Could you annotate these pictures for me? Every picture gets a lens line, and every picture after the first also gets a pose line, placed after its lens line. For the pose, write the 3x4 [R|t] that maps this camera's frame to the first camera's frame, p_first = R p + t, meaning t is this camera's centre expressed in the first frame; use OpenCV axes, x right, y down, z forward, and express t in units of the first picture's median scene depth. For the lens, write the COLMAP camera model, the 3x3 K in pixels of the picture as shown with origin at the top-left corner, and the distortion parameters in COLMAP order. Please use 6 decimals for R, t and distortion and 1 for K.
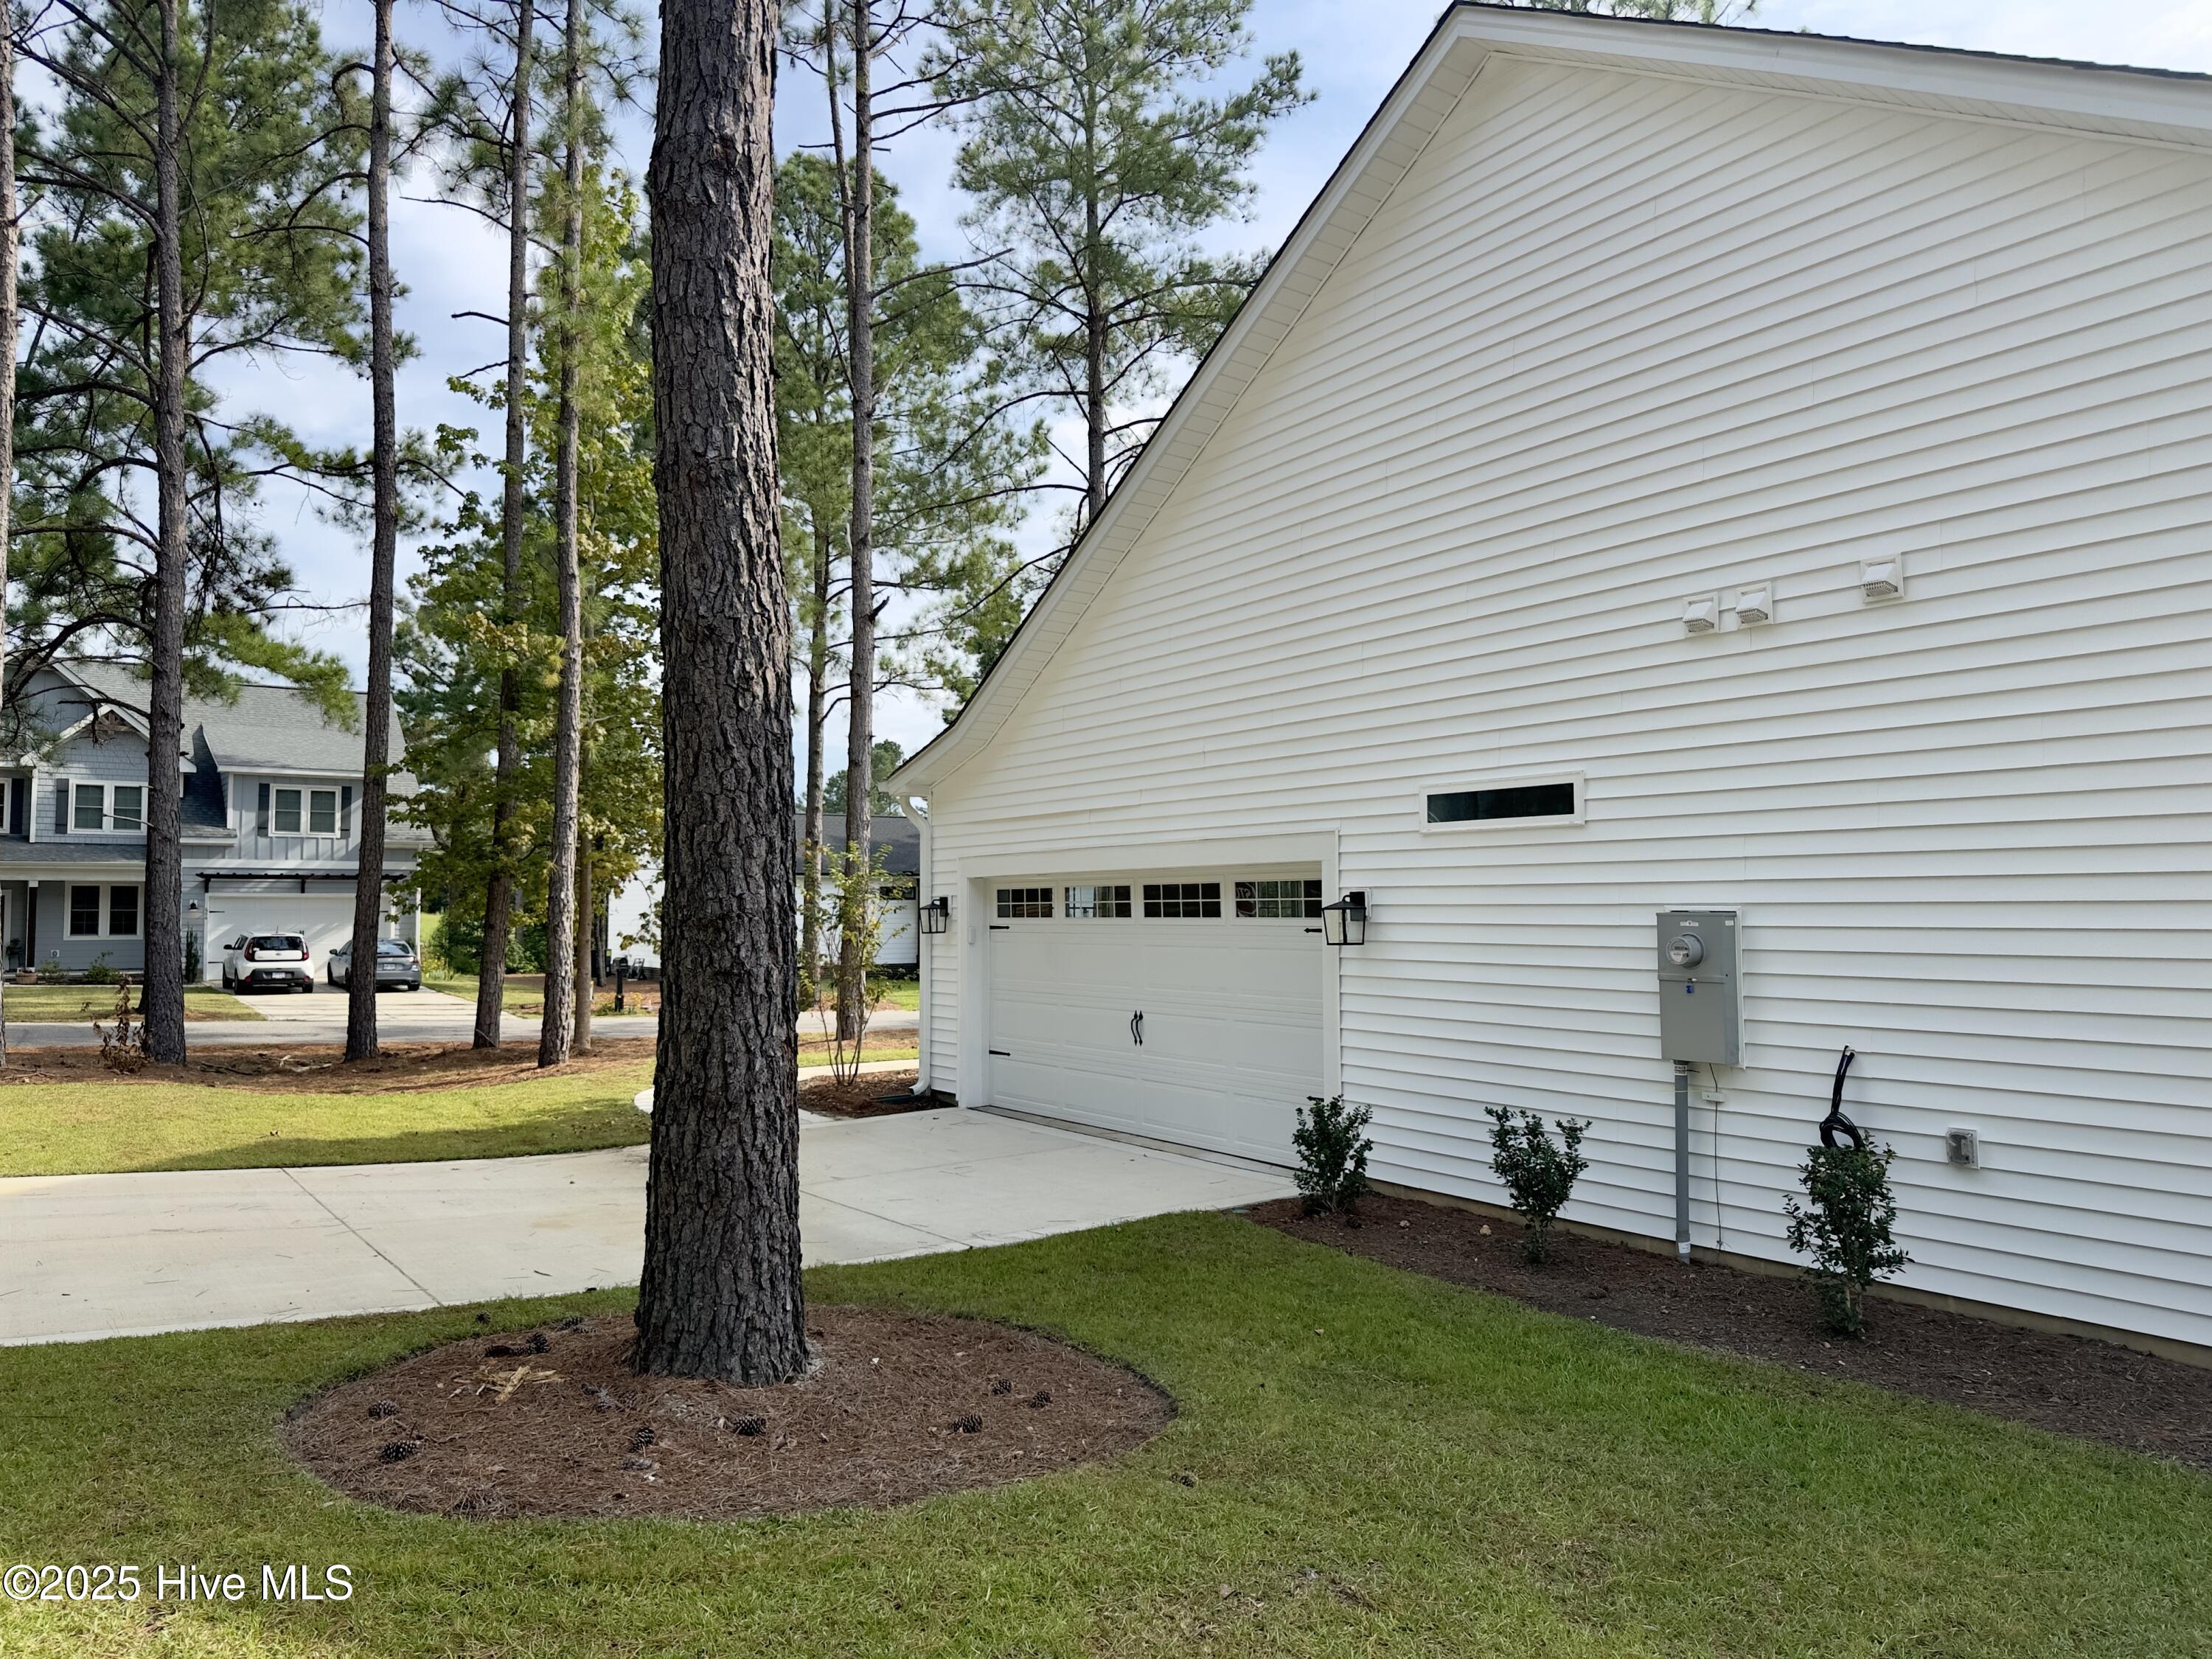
lens RADIAL K [[1539.8, 0, 1115.2], [0, 1539.8, 824.1], [0, 0, 1]] dist [0.066736, -0.068611]
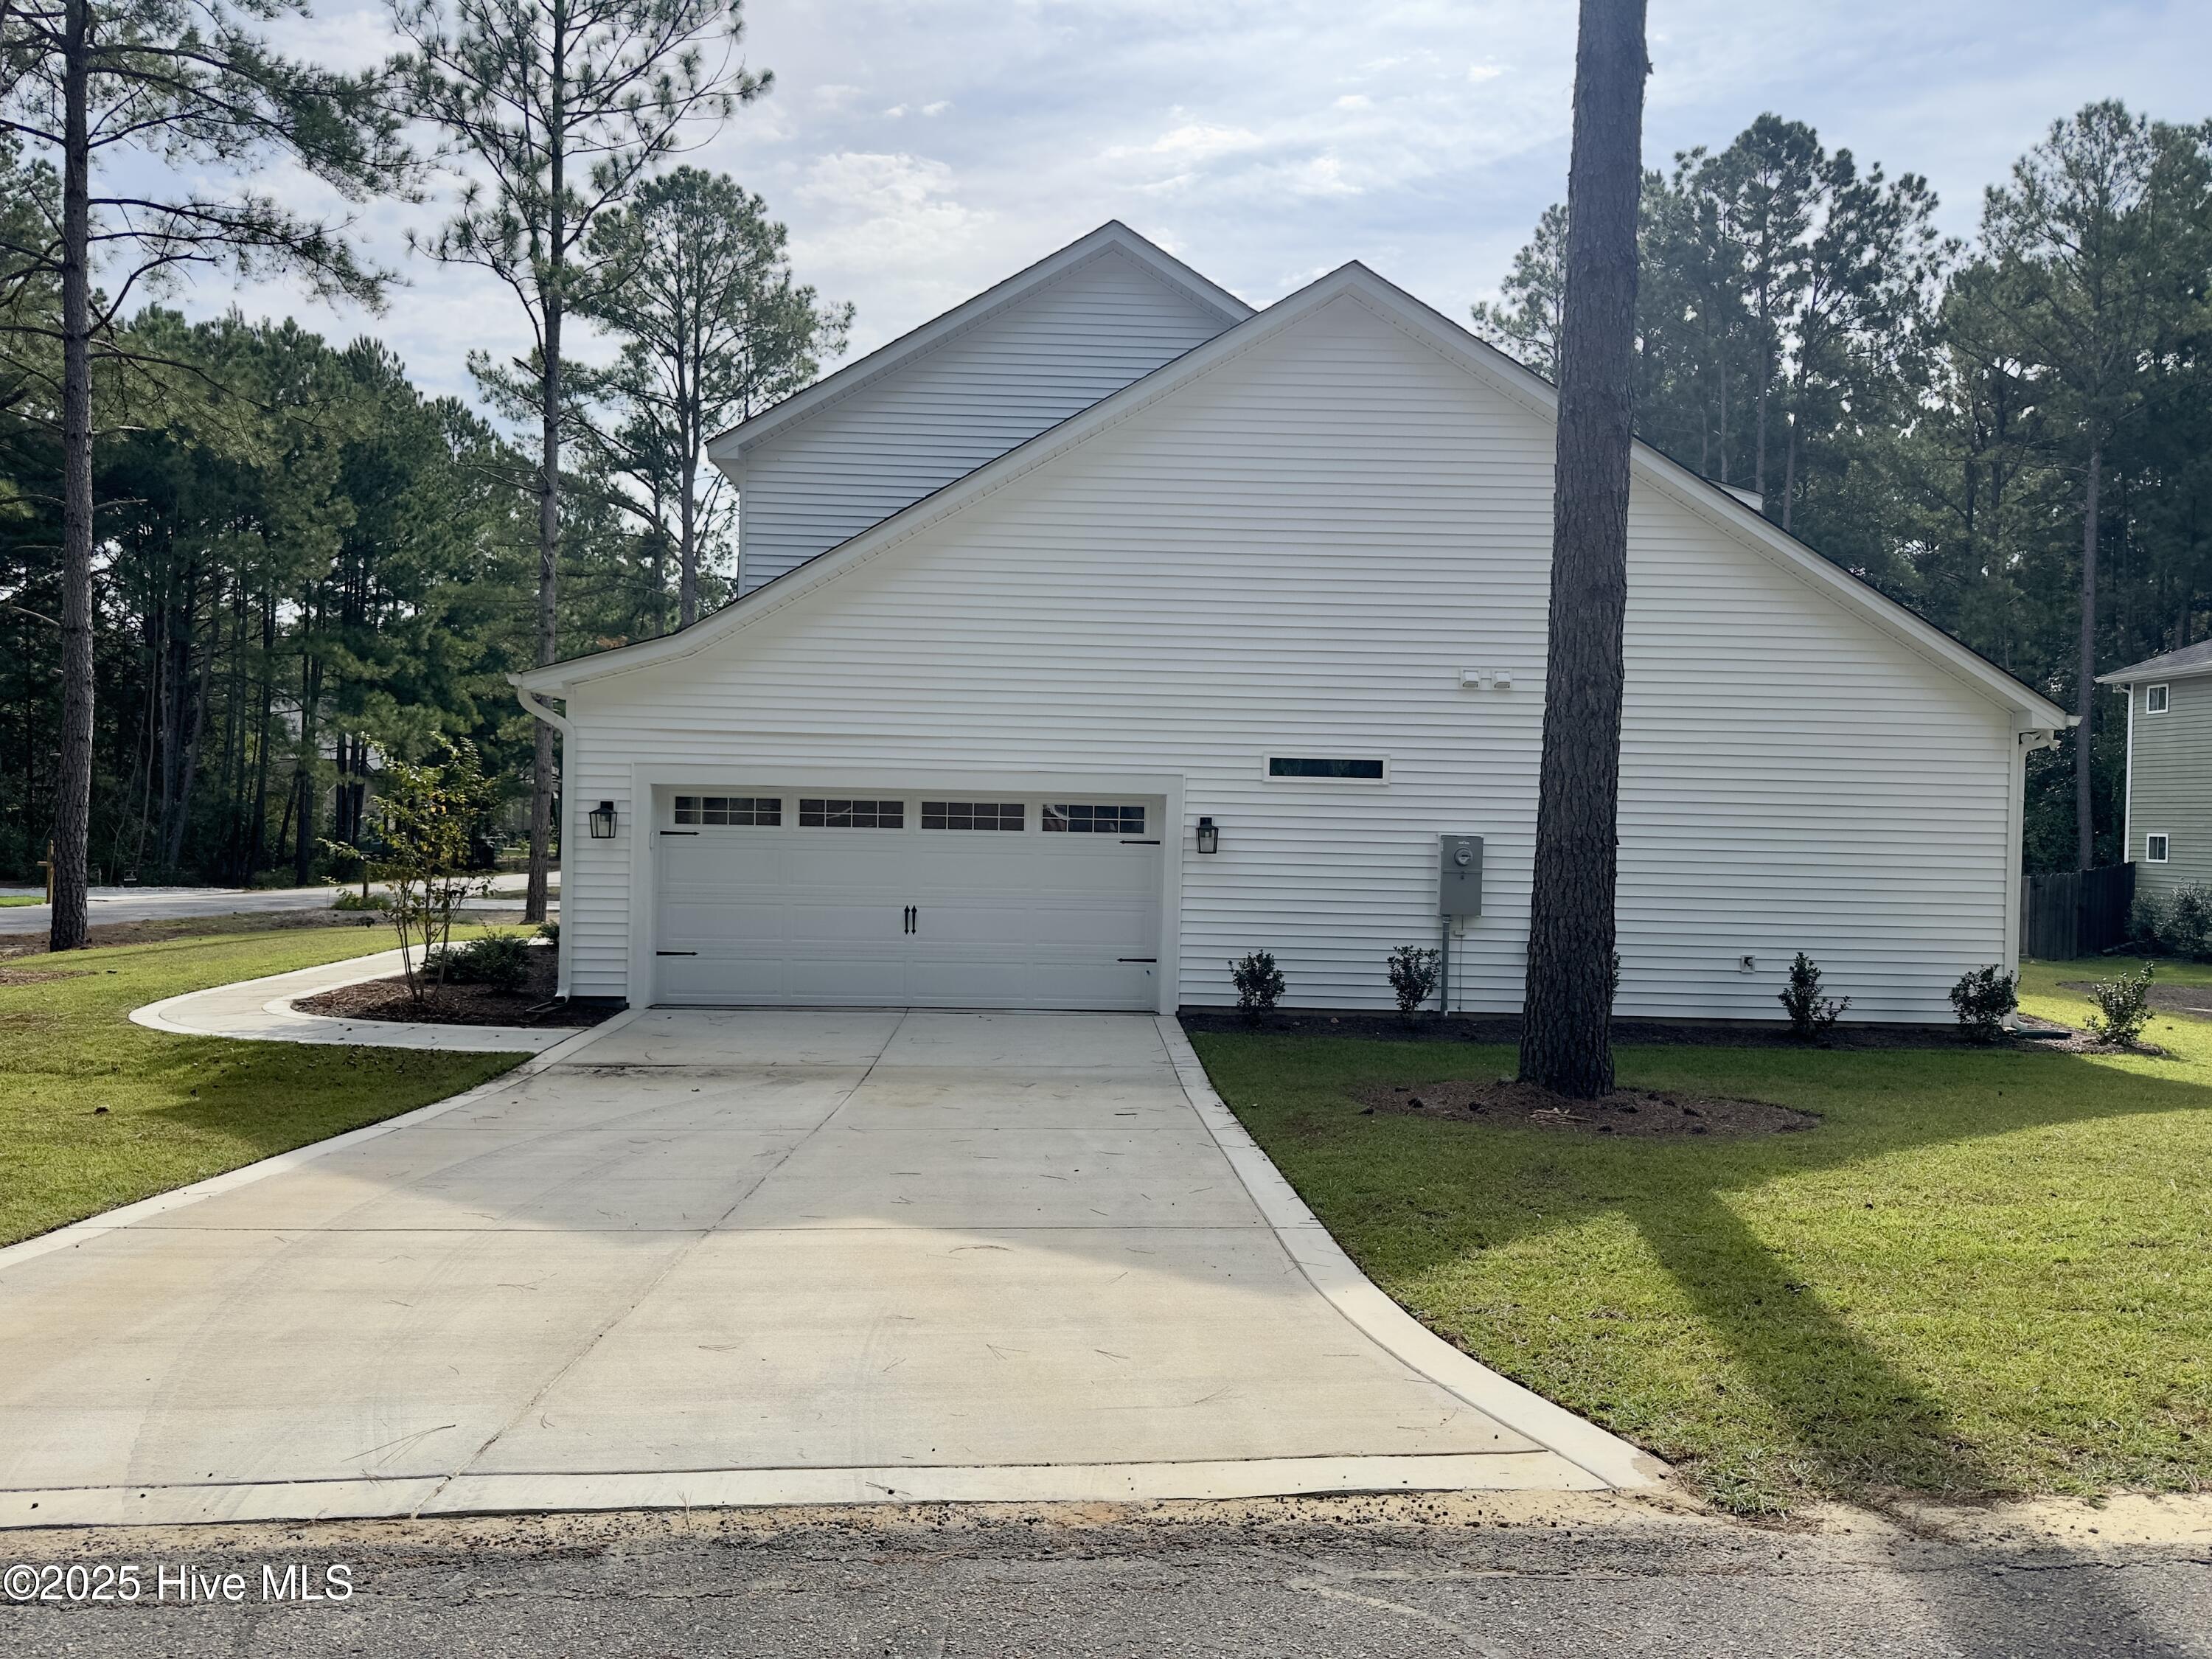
lens RADIAL K [[1539.8, 0, 1115.2], [0, 1539.8, 824.1], [0, 0, 1]] dist [0.066736, -0.068611]
pose [[0.535768, 0.029085, 0.843864, -0.998977], [-0.071954, 0.997344, 0.011309, 0.035186], [-0.841294, -0.066778, 0.536437, 0.242323]]
